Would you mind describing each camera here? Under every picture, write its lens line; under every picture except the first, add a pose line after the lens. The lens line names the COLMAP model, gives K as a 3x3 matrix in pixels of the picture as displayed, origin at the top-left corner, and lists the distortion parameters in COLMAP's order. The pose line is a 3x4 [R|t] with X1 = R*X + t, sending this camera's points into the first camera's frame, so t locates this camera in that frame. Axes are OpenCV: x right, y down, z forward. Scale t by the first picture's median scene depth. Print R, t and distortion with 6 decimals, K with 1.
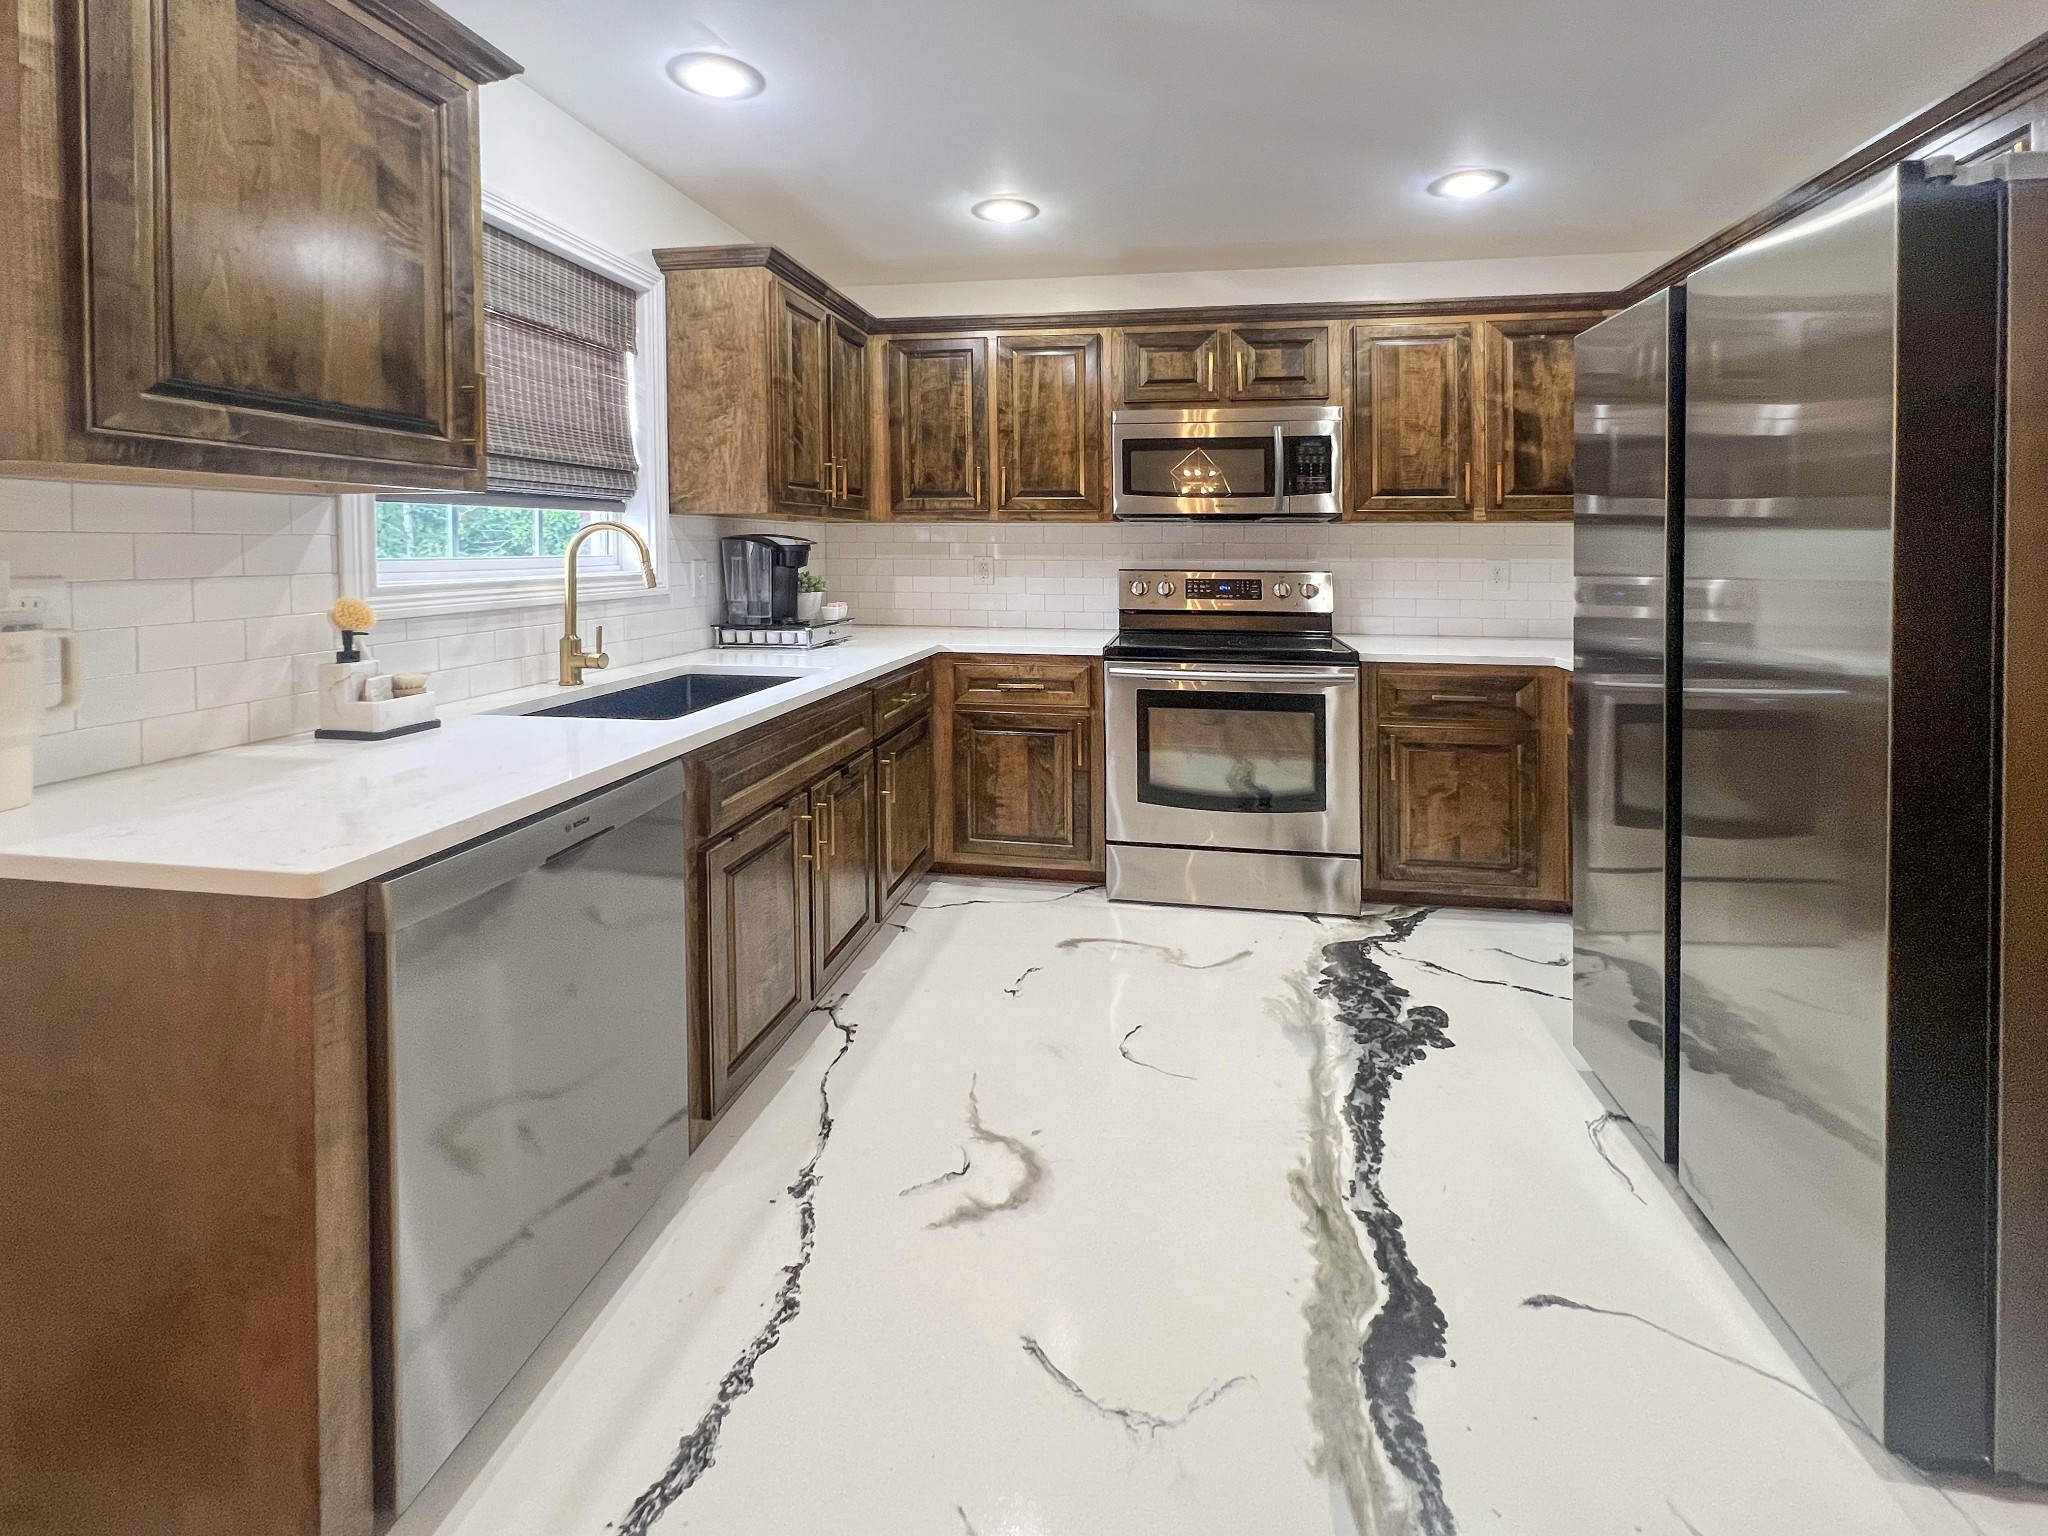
lens RADIAL K [[793.4, 0, 1024.1], [0, 793.4, 589.5], [0, 0, 1]] dist [-0.001869, -0.000109]
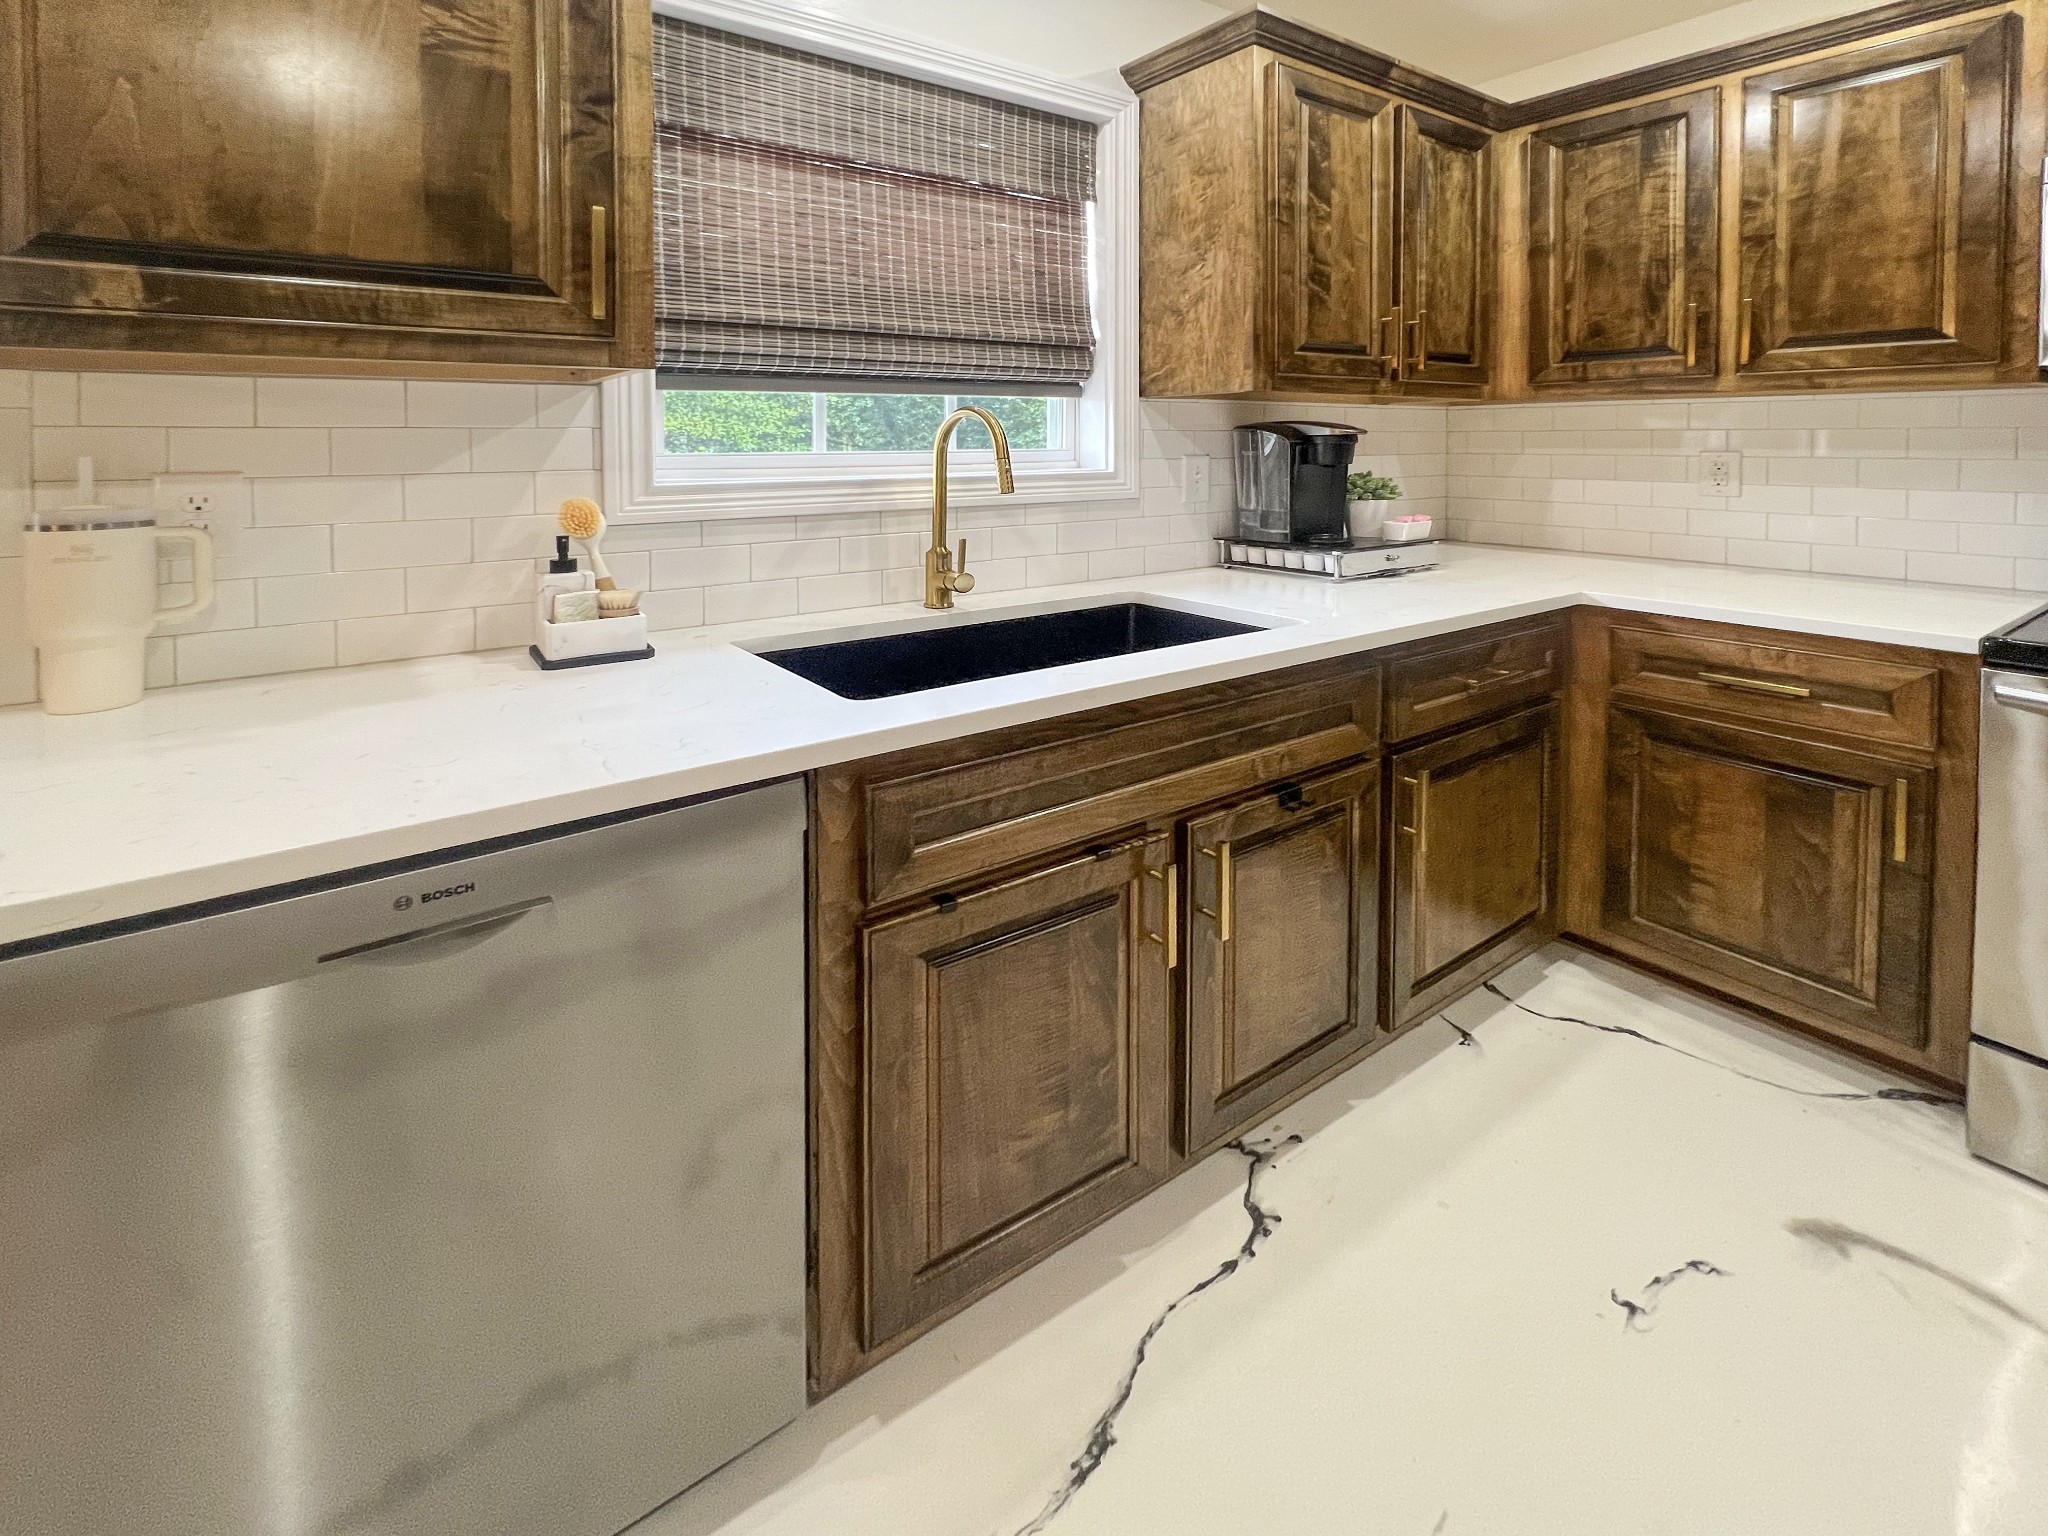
lens RADIAL K [[837.5, 0, 1022.5], [0, 837.5, 484.7], [0, 0, 1]] dist [-0.001668, -0.000060]
pose [[0.701811, 0.032409, -0.711626, 0.072873], [-0.031907, 0.999392, 0.014047, -0.015527], [0.711648, 0.012848, 0.702418, 0.322743]]
